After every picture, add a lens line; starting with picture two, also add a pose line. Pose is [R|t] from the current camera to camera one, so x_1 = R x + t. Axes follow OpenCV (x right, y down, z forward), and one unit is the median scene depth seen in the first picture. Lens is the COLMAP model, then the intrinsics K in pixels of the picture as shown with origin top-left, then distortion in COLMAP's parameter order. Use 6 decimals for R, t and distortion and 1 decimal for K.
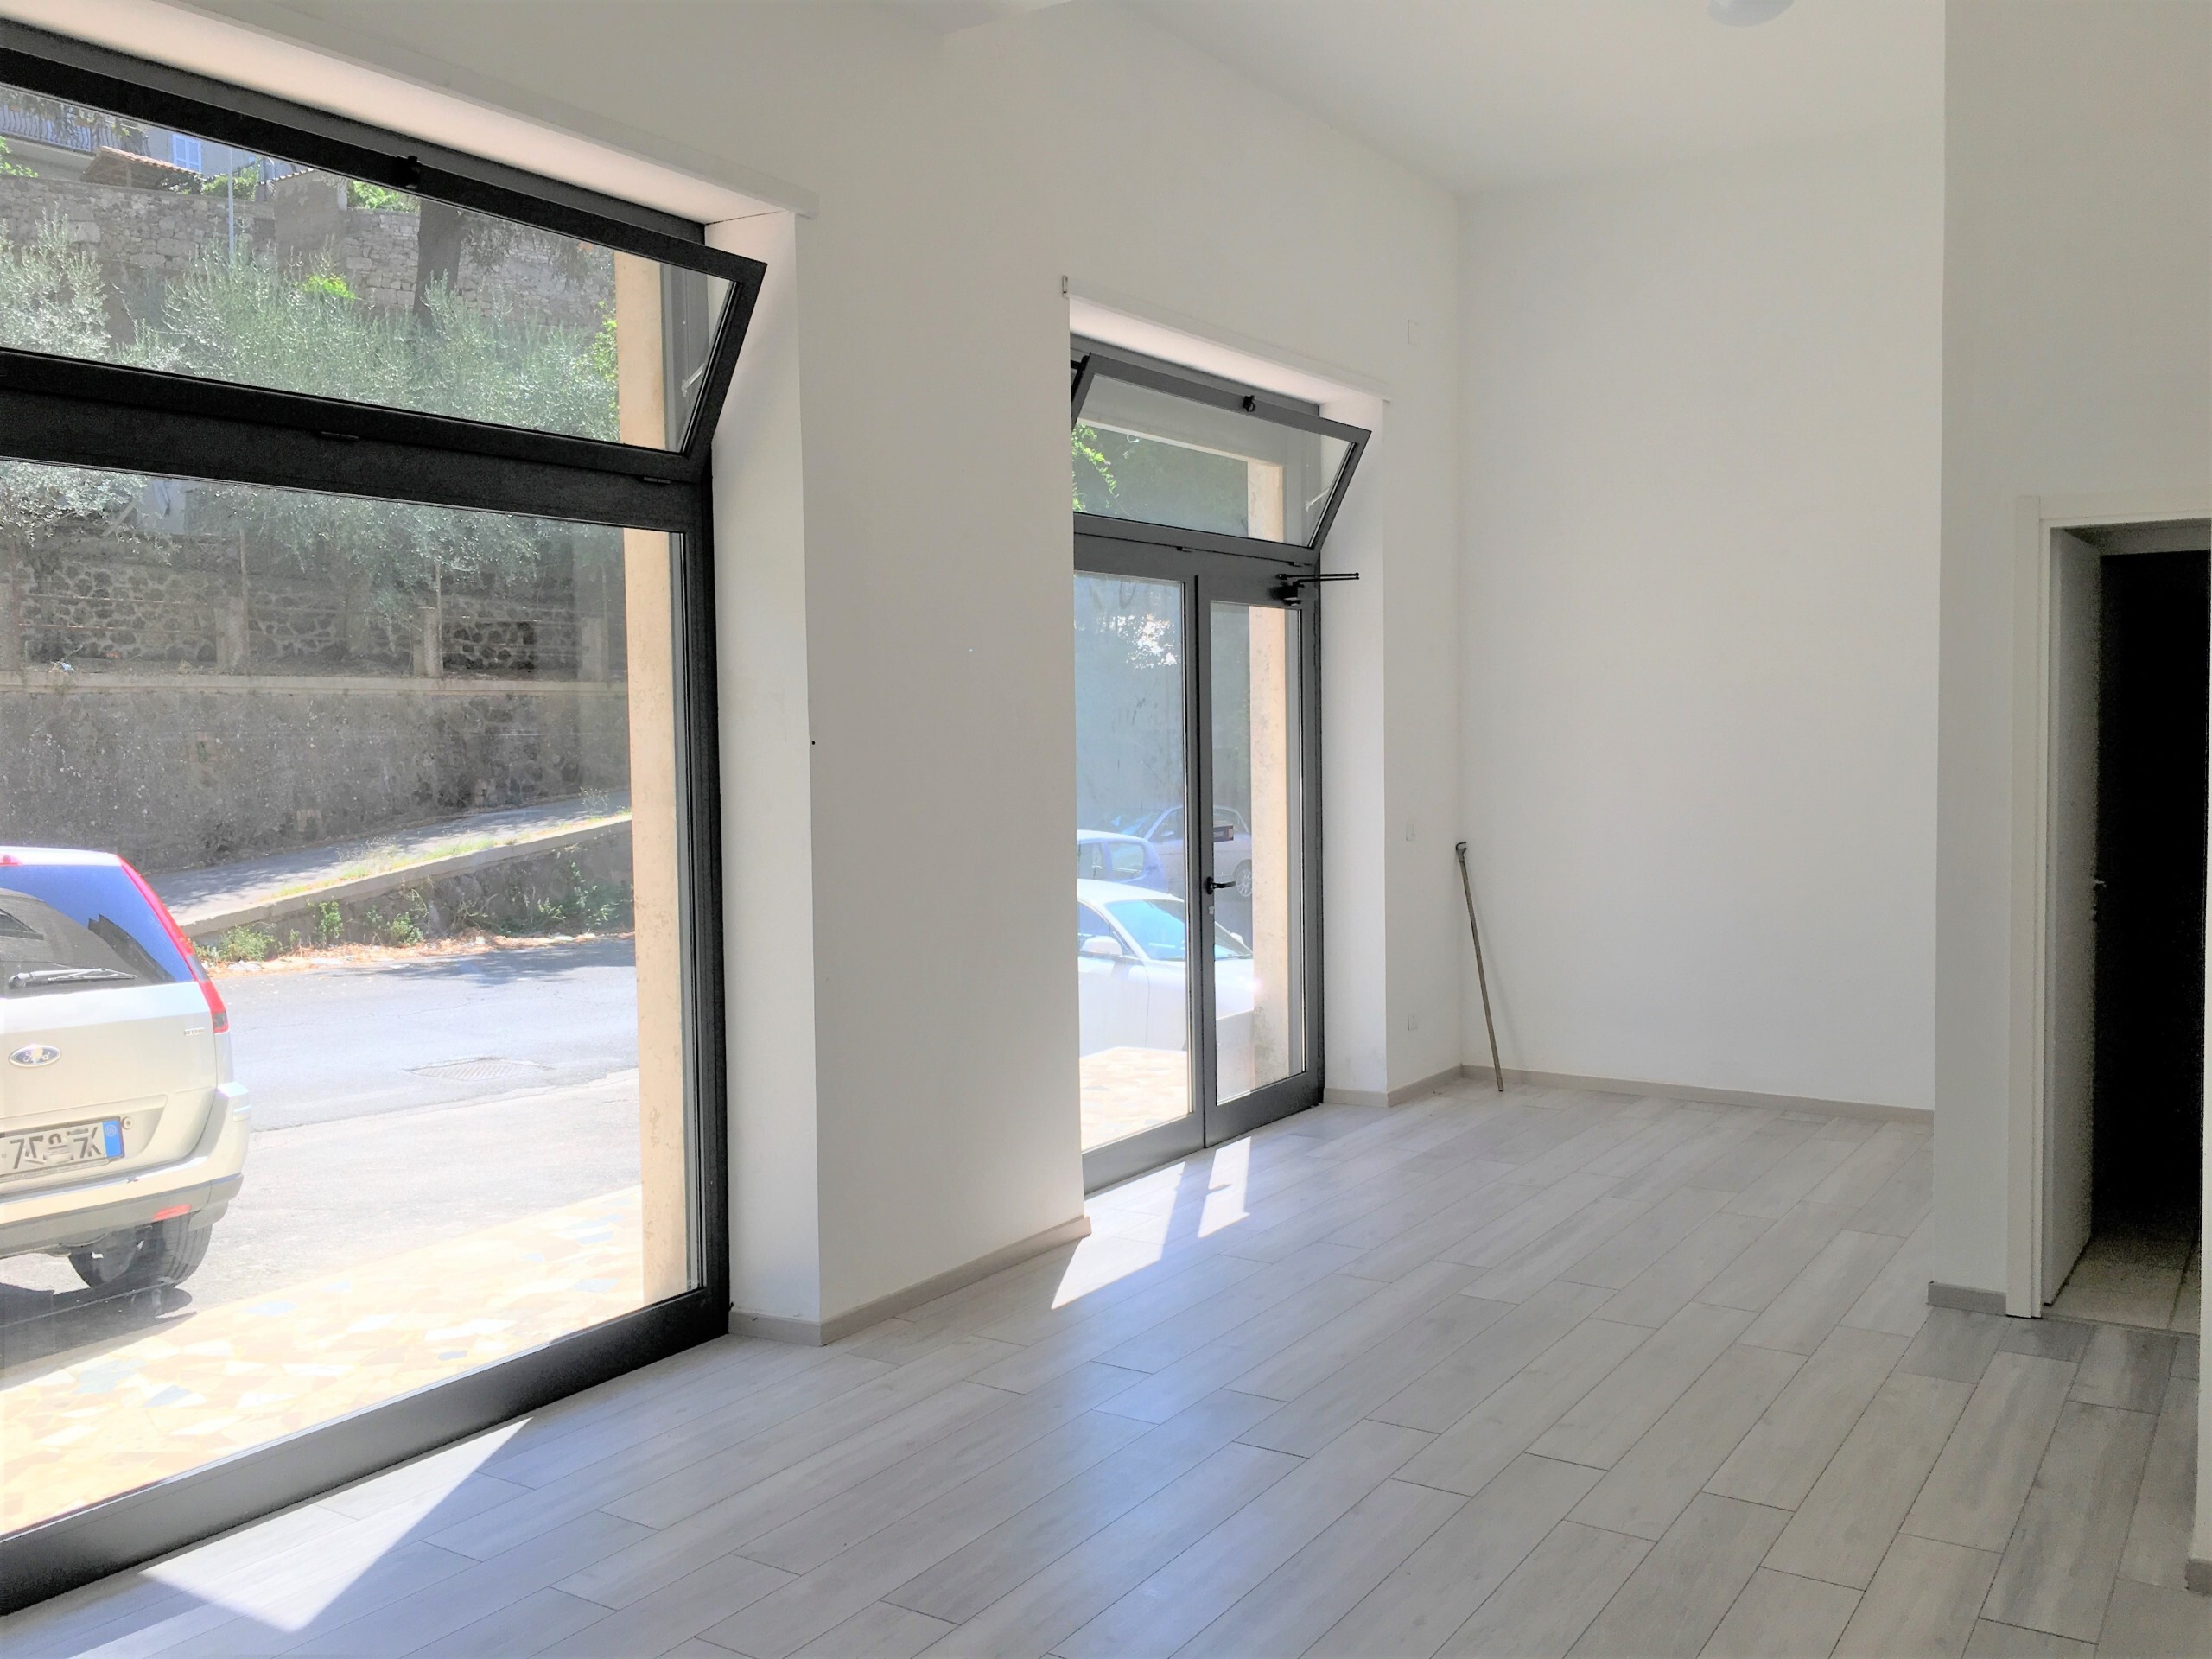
lens RADIAL K [[1863.0, 0, 1106.0], [0, 1863.0, 829.5], [0, 0, 1]] dist [0.088430, -0.121788]
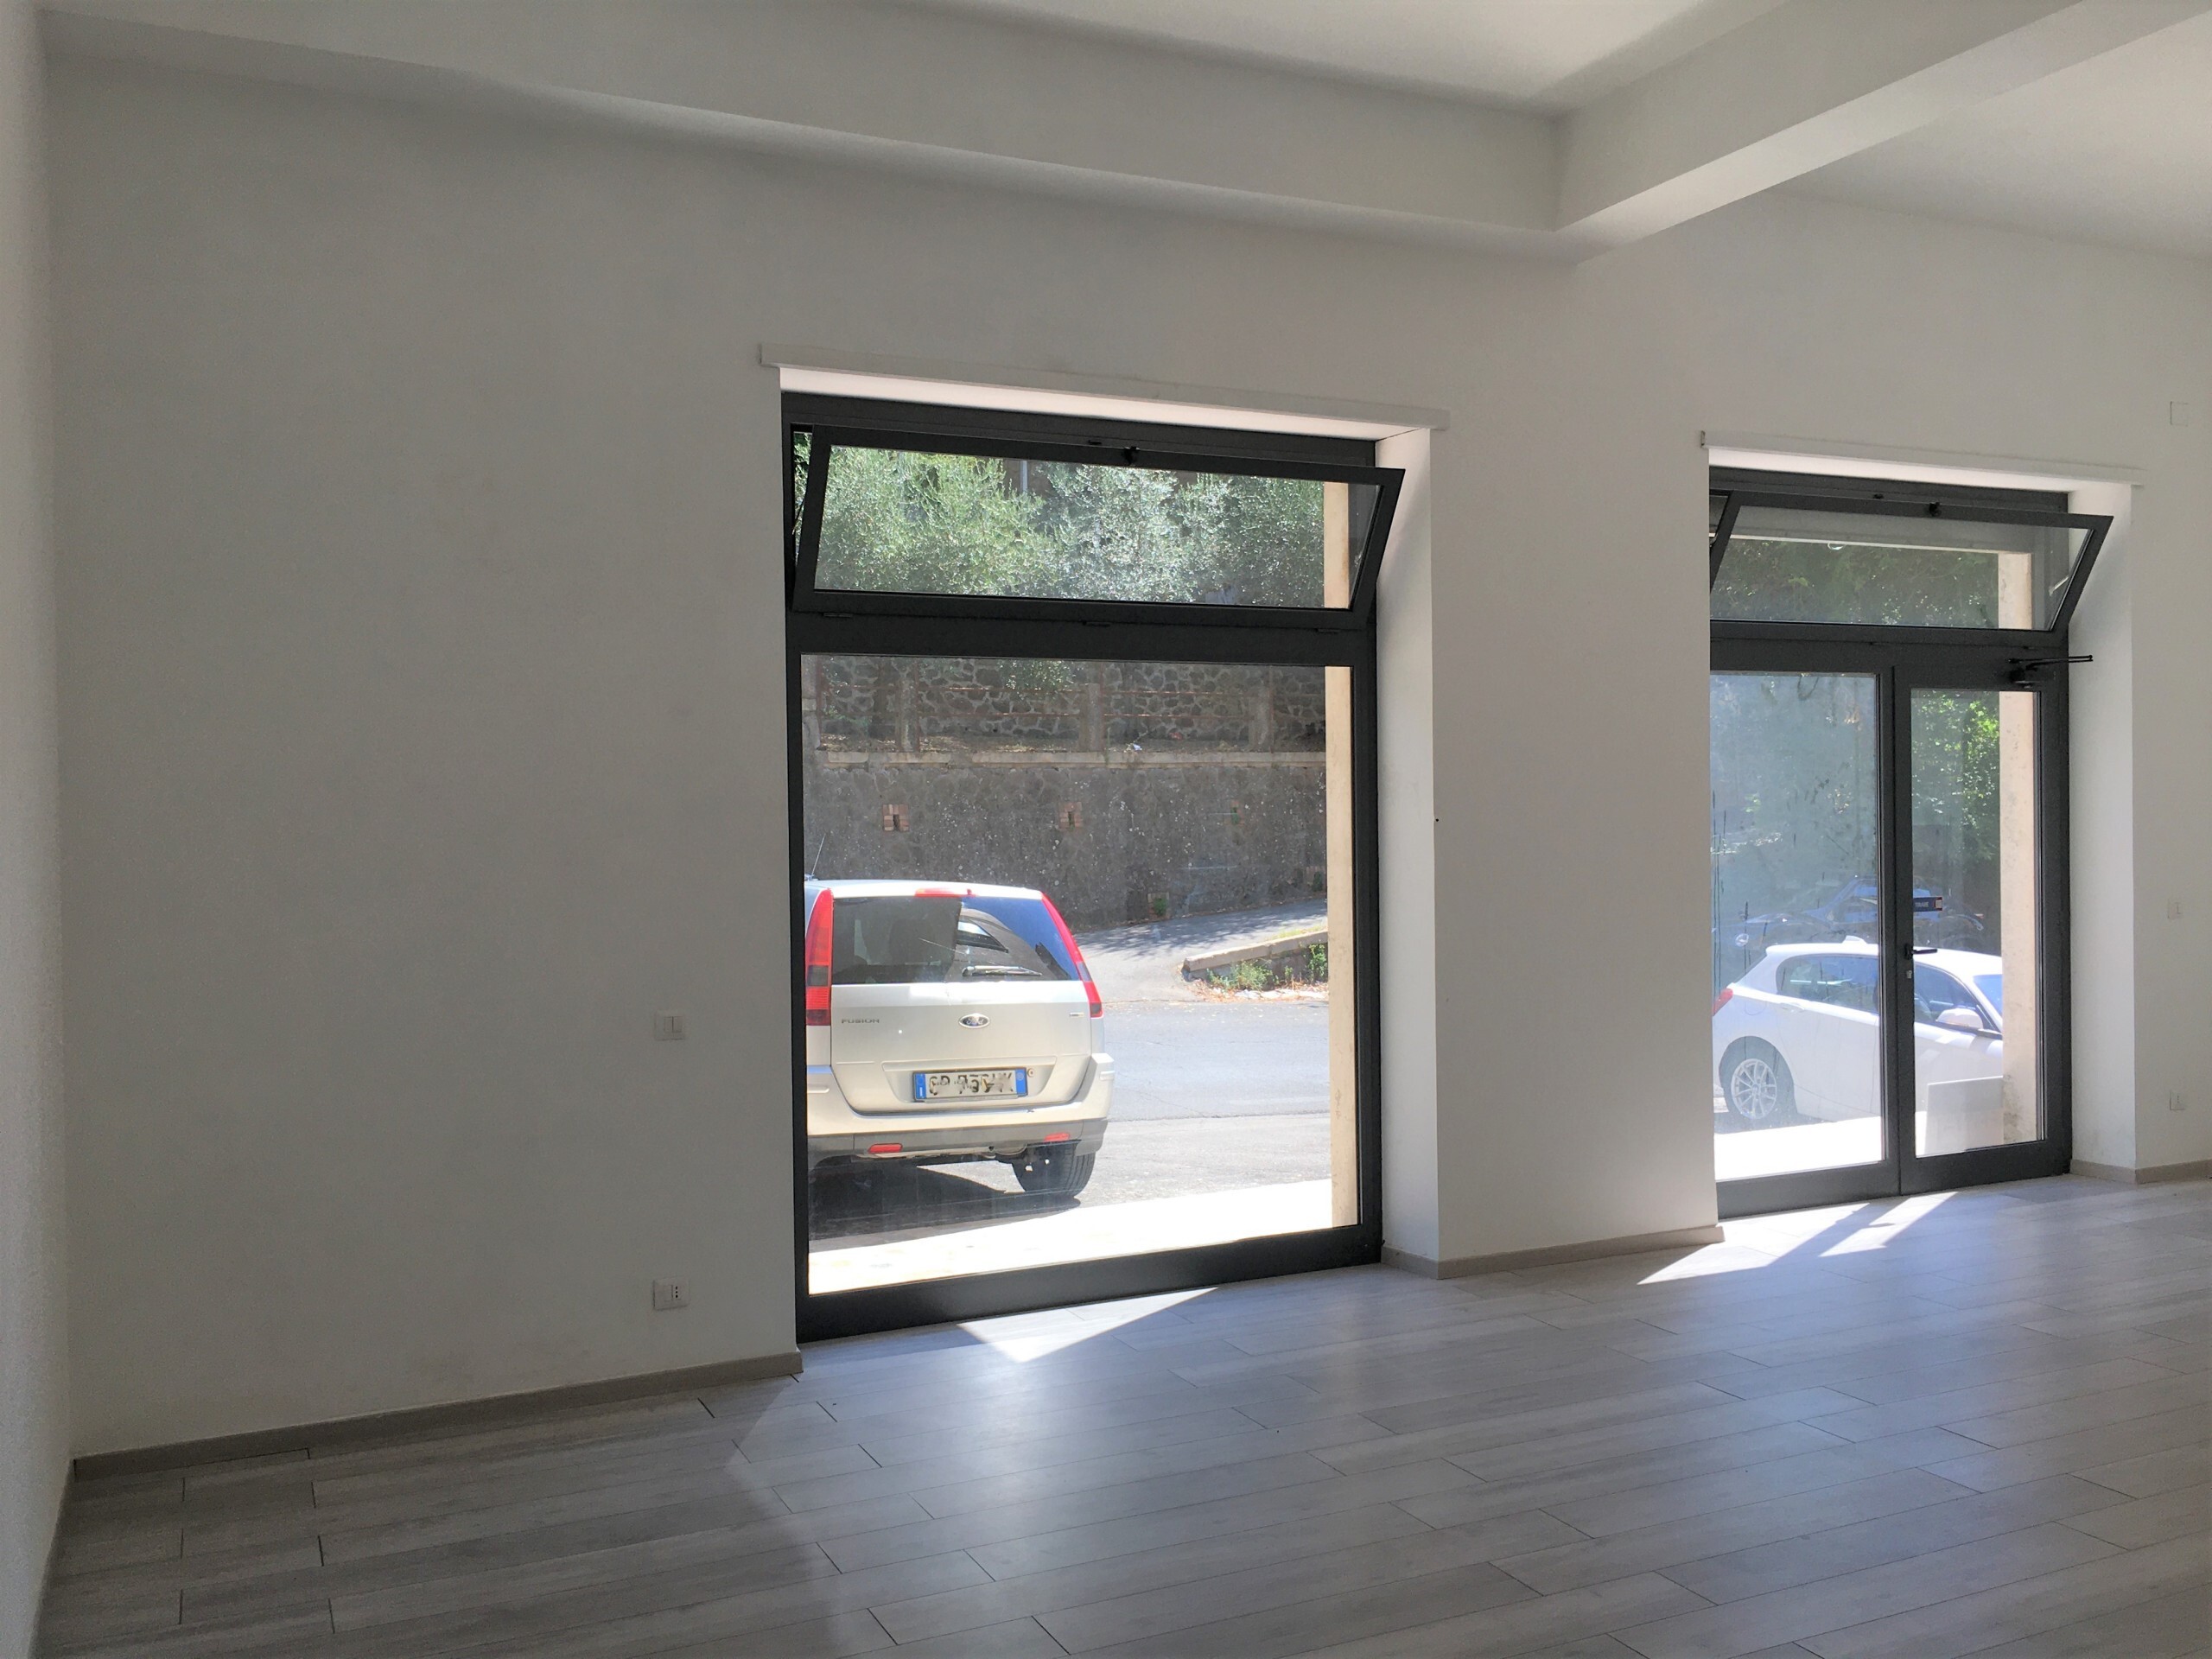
lens RADIAL K [[1876.9, 0, 1106.0], [0, 1876.9, 829.5], [0, 0, 1]] dist [0.002678, 0.005530]
pose [[0.850565, 0.011443, -0.525745, 0.216645], [-0.029125, 0.999254, -0.025371, 0.000564], [0.525063, 0.036892, 0.850264, -0.160518]]
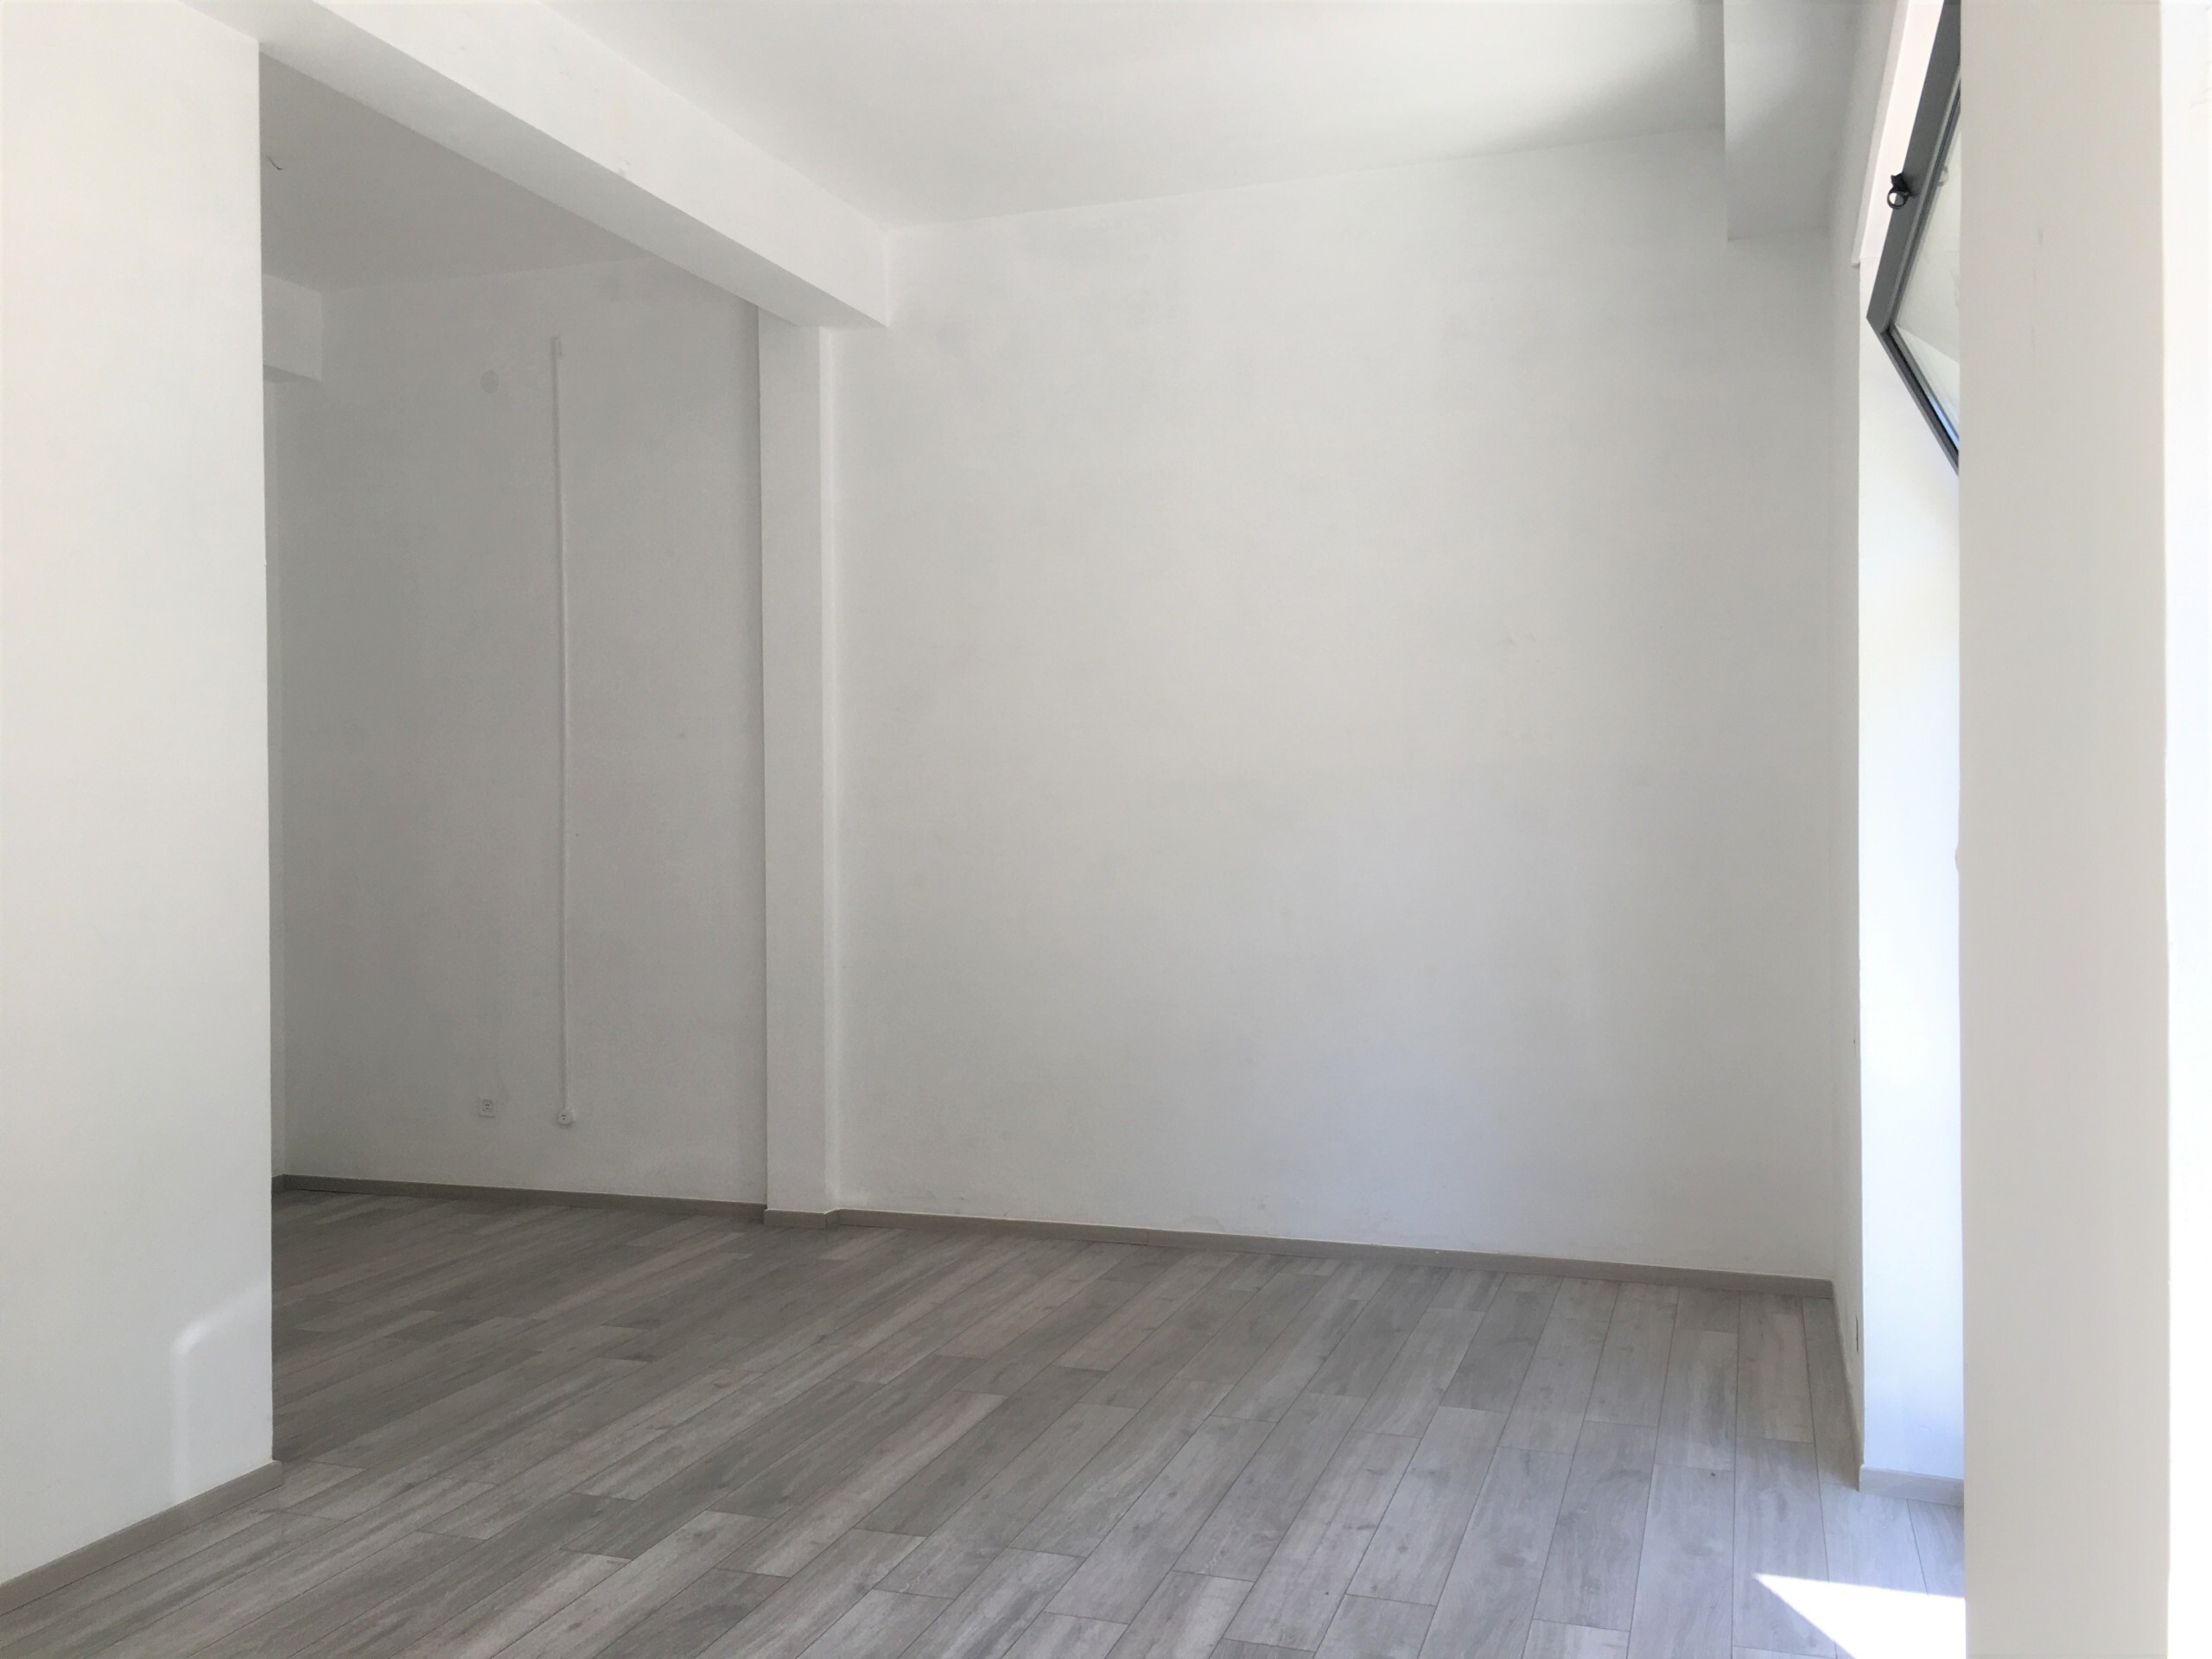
lens RADIAL K [[1876.9, 0, 1106.0], [0, 1876.9, 829.5], [0, 0, 1]] dist [0.002678, 0.005530]
pose [[-0.969245, 0.023697, -0.244953, 0.110784], [0.006615, 0.997502, 0.070326, -0.055846], [0.246008, 0.066543, -0.966981, 0.894239]]
